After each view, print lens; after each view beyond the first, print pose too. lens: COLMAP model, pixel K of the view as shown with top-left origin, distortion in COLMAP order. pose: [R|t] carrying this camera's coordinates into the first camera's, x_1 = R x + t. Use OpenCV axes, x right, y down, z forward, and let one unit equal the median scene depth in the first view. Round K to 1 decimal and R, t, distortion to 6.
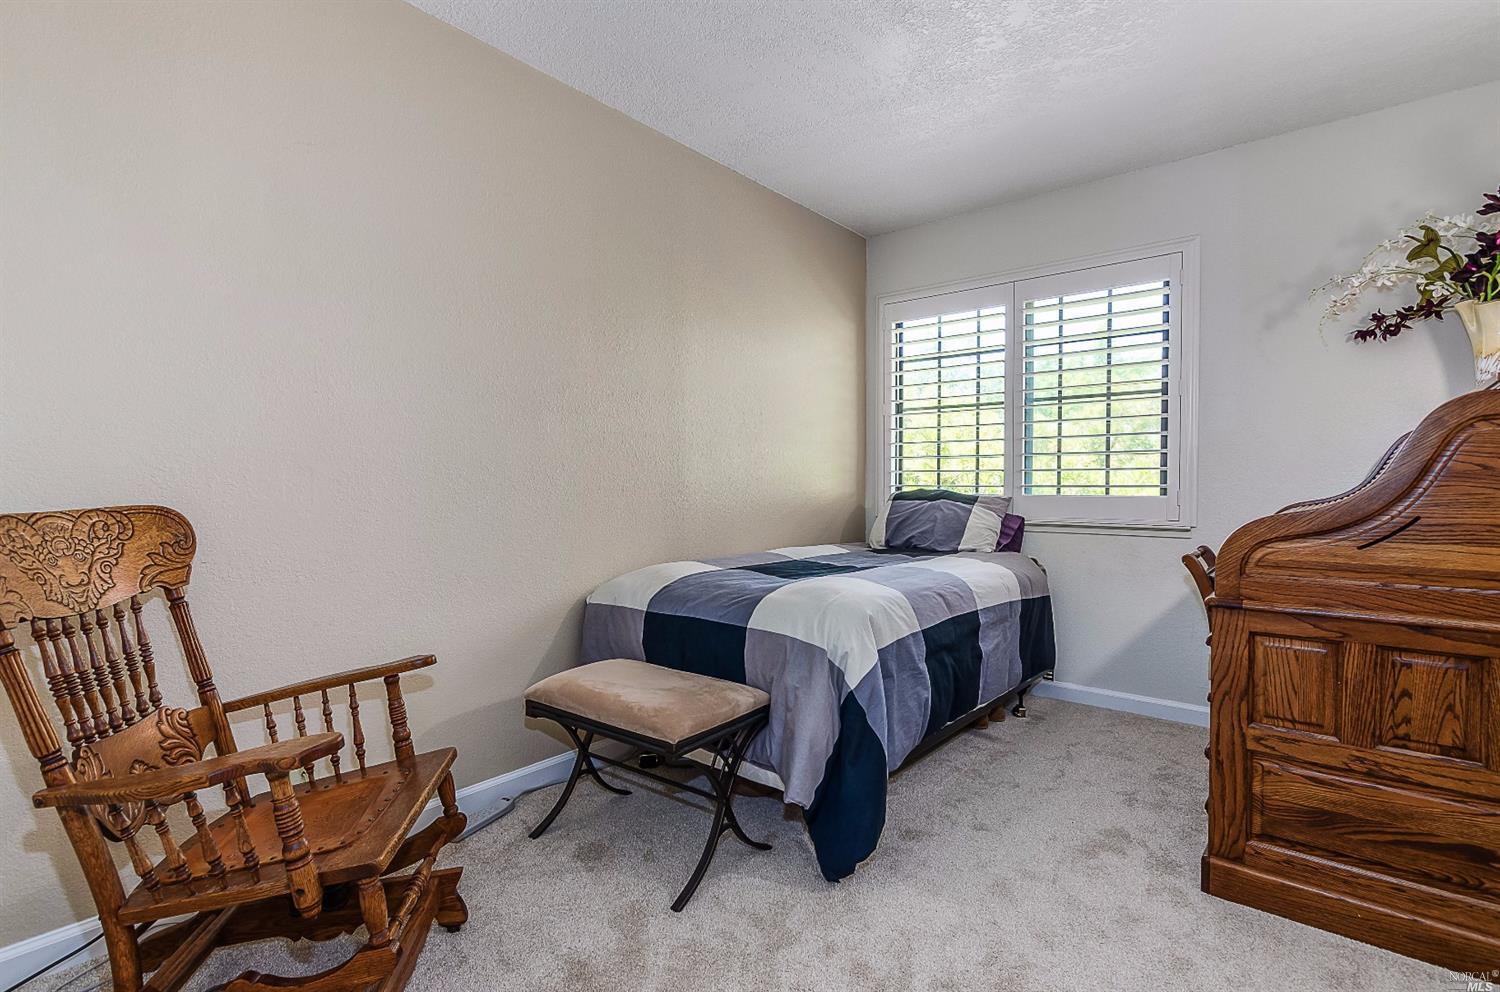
lens RADIAL K [[722.6, 0, 754.2], [0, 722.6, 491.7], [0, 0, 1]] dist [-0.001429, 0.000395]
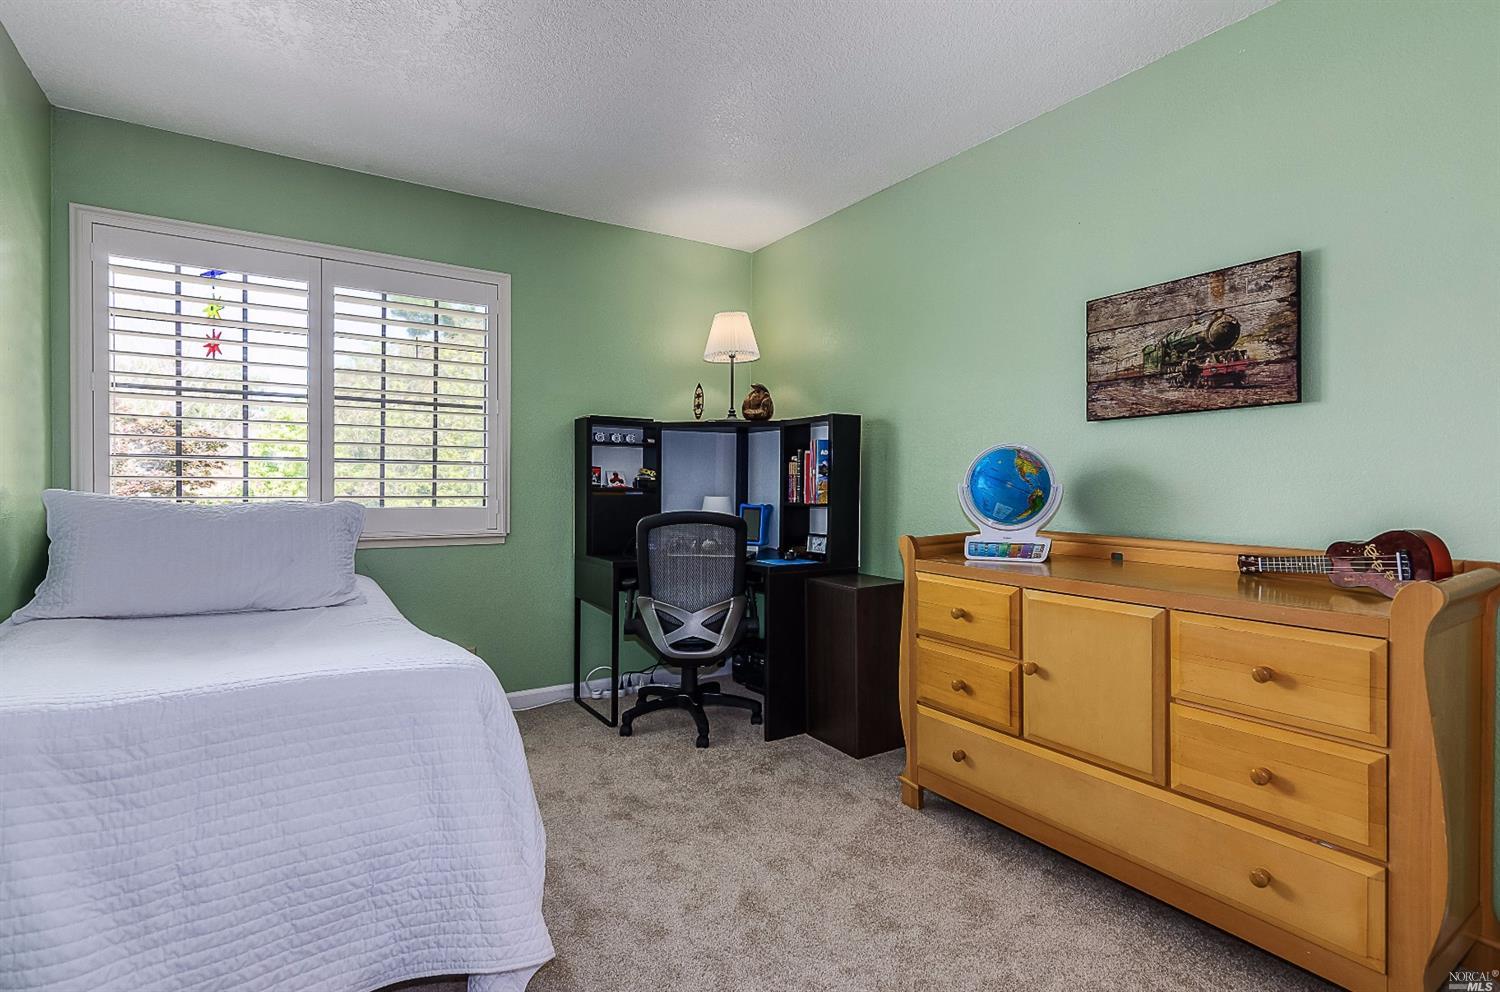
lens RADIAL K [[722.6, 0, 750.3], [0, 722.6, 493.2], [0, 0, 1]] dist [-0.001429, 0.000395]
pose [[0.300737, 0.000401, 0.953707, -0.307647], [0.010910, 0.999933, -0.003860, -0.004291], [-0.953645, 0.011566, 0.300712, 0.267713]]
